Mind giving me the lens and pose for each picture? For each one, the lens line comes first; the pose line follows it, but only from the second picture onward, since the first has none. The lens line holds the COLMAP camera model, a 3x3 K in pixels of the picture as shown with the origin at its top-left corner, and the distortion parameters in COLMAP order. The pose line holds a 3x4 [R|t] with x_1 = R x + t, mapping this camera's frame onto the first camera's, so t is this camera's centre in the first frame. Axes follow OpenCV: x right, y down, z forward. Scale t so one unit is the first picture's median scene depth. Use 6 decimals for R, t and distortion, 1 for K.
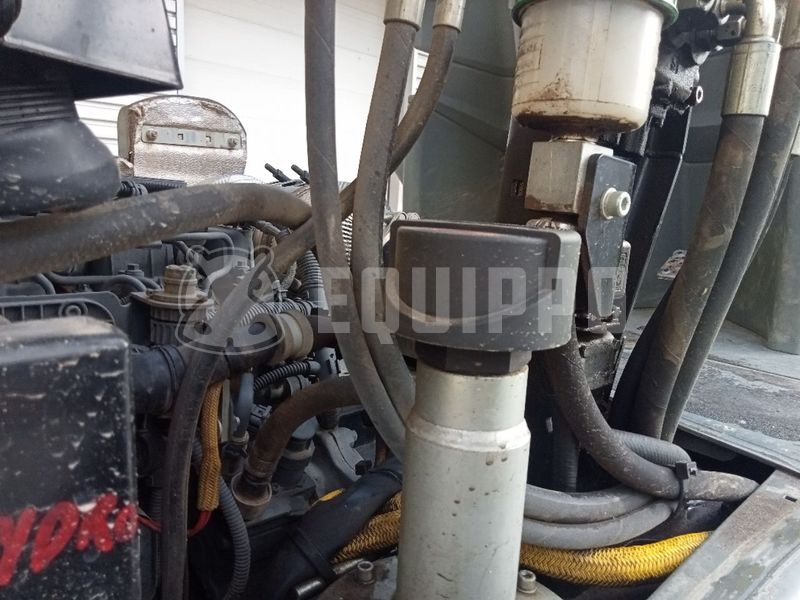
lens RADIAL K [[564.1, 0, 400.0], [0, 564.1, 300.0], [0, 0, 1]] dist [0.014891, -0.030478]
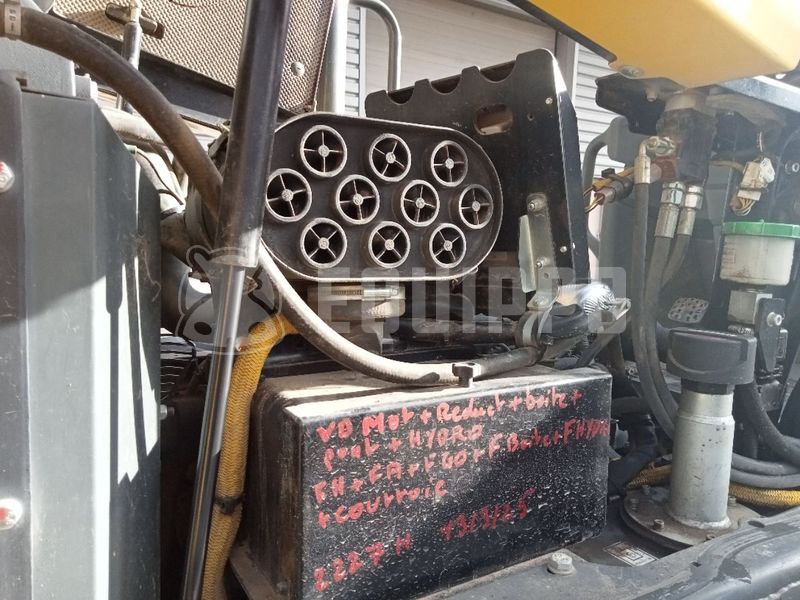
lens RADIAL K [[564.1, 0, 400.0], [0, 564.1, 300.0], [0, 0, 1]] dist [0.014891, -0.030478]
pose [[0.967676, -0.001134, -0.252195, -0.479300], [-0.018207, 0.997066, -0.074343, -0.058962], [0.251539, 0.076532, 0.964816, -1.511393]]
